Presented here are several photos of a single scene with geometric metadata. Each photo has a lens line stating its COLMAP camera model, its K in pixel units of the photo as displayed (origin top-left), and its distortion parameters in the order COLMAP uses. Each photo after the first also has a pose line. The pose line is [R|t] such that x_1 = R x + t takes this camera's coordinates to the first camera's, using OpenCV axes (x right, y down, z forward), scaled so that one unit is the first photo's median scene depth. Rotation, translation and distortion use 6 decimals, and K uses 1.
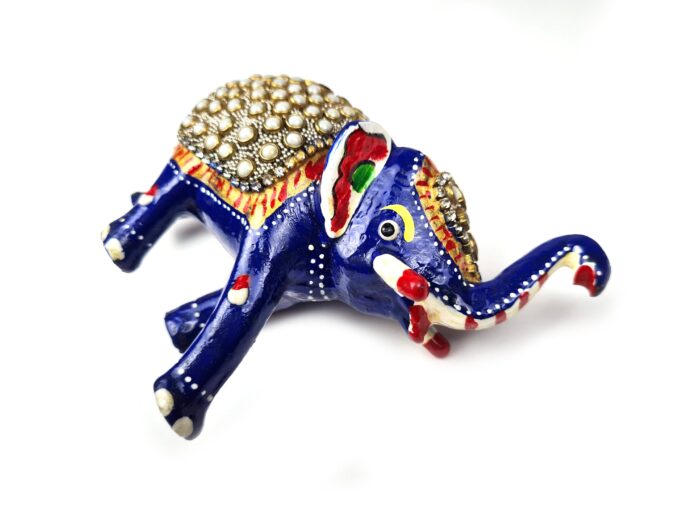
lens RADIAL K [[533.7, 0, 350.0], [0, 533.7, 262.5], [0, 0, 1]] dist [0.000660, -0.000762]
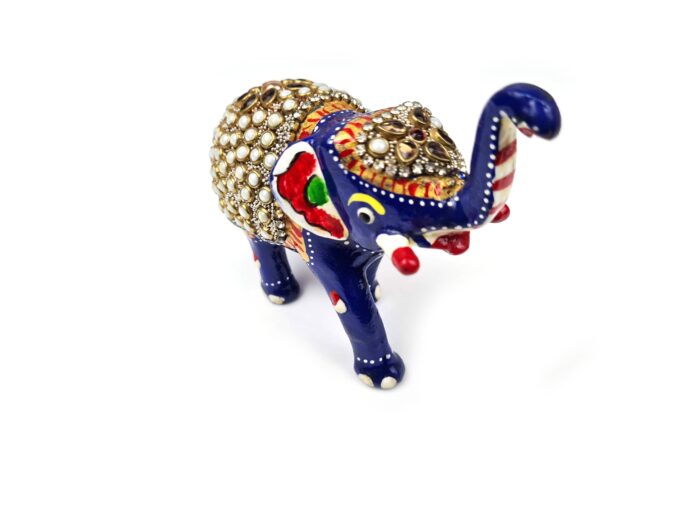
lens RADIAL K [[533.7, 0, 350.0], [0, 533.7, 262.5], [0, 0, 1]] dist [0.000660, -0.000762]
pose [[0.559136, -0.509953, -0.653694, 0.719016], [0.782426, 0.585317, 0.212635, -0.261587], [0.274185, -0.630359, 0.726272, 0.128254]]
